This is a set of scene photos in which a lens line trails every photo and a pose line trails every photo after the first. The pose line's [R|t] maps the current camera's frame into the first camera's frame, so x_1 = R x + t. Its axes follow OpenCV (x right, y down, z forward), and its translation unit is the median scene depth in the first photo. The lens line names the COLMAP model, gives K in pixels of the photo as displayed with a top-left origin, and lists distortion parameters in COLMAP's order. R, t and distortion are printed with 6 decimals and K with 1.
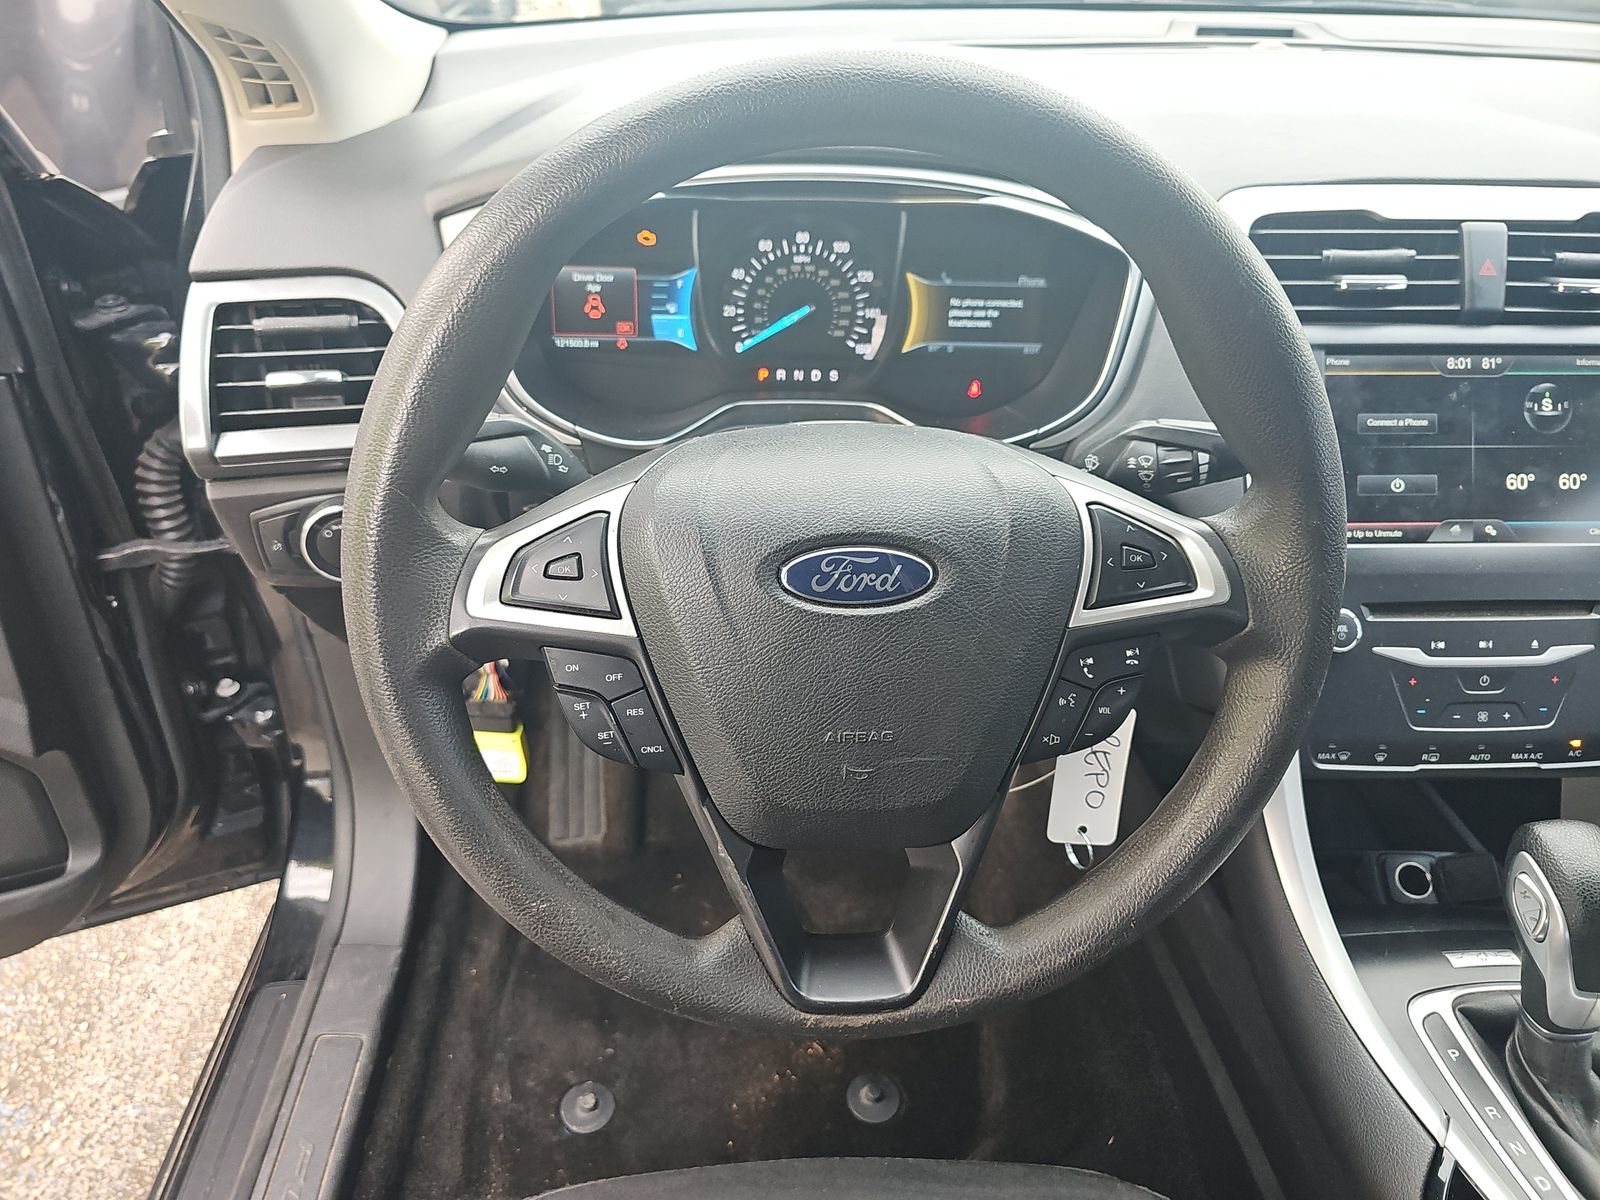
lens RADIAL K [[1058.0, 0, 800.0], [0, 1058.0, 600.0], [0, 0, 1]] dist [0.057143, -0.001504]
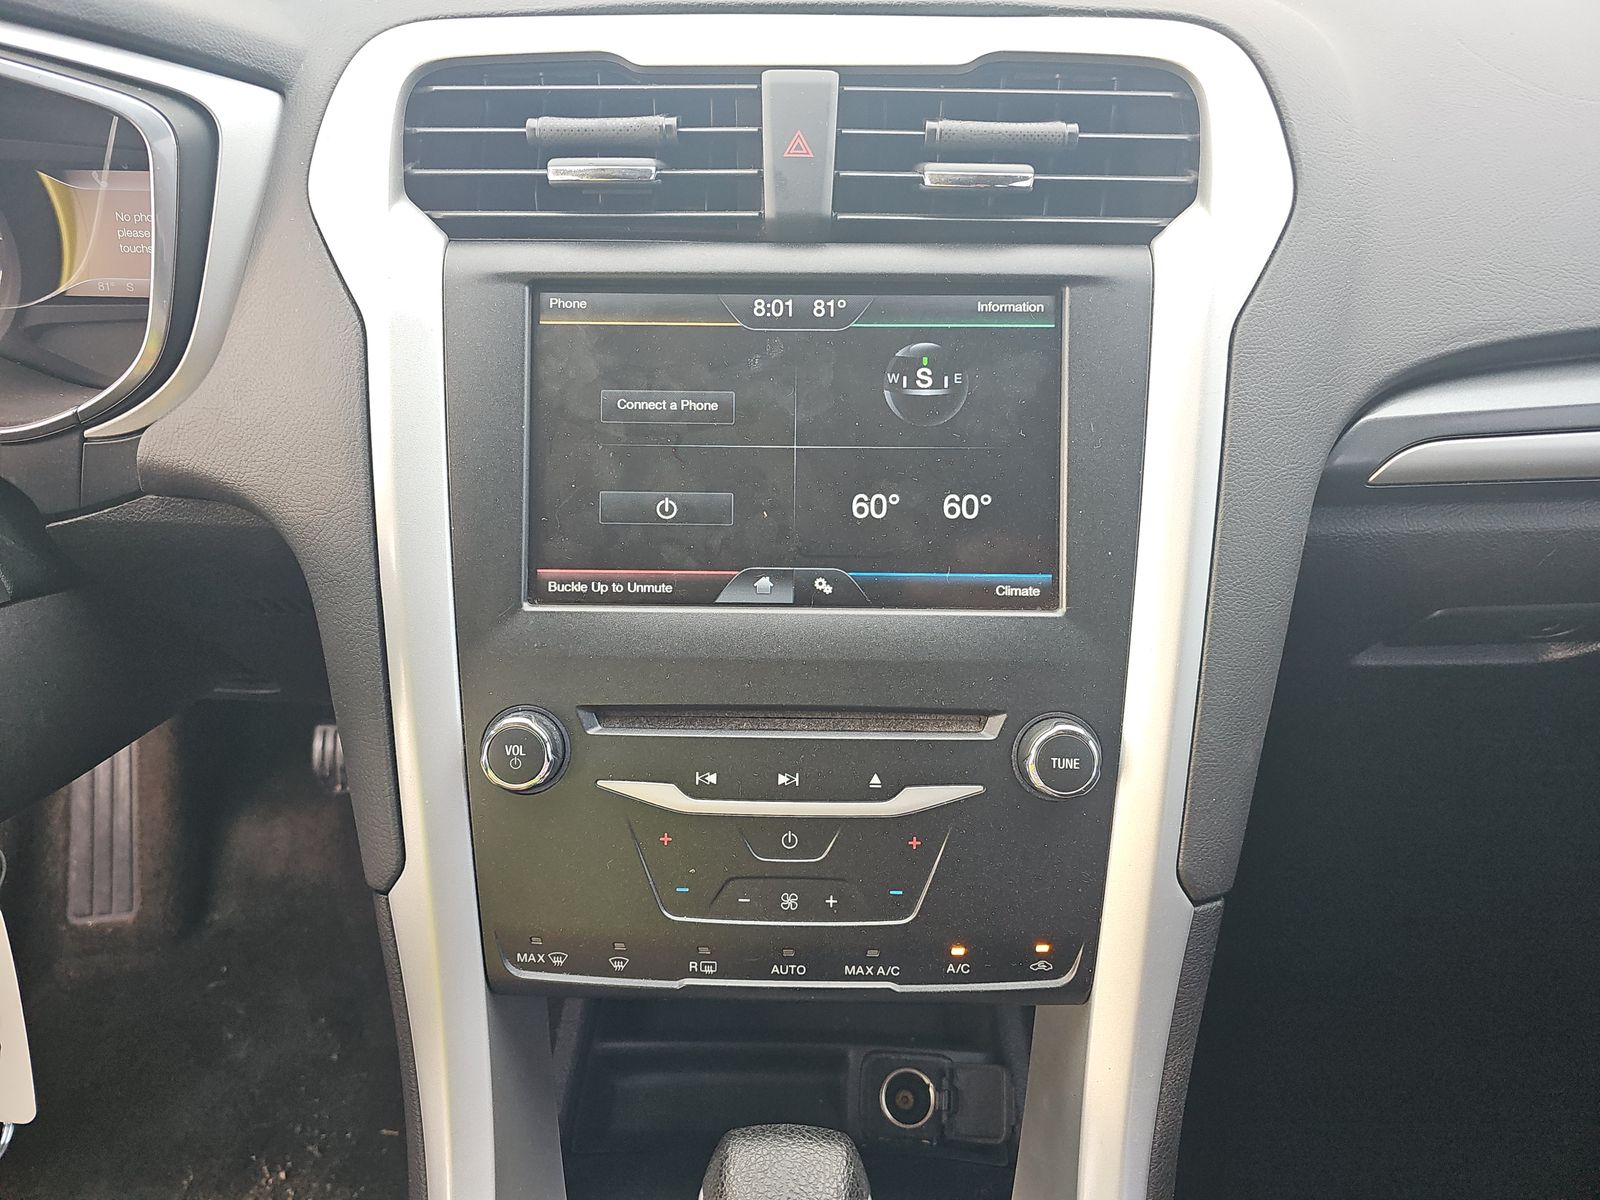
lens RADIAL K [[1070.9, 0, 788.8], [0, 1070.9, 573.6], [0, 0, 1]] dist [0.076060, -0.070714]
pose [[0.991936, 0.019629, -0.125209, 0.699688], [-0.021114, 0.999721, -0.010548, -0.065101], [0.124967, 0.013106, 0.992074, 0.412146]]
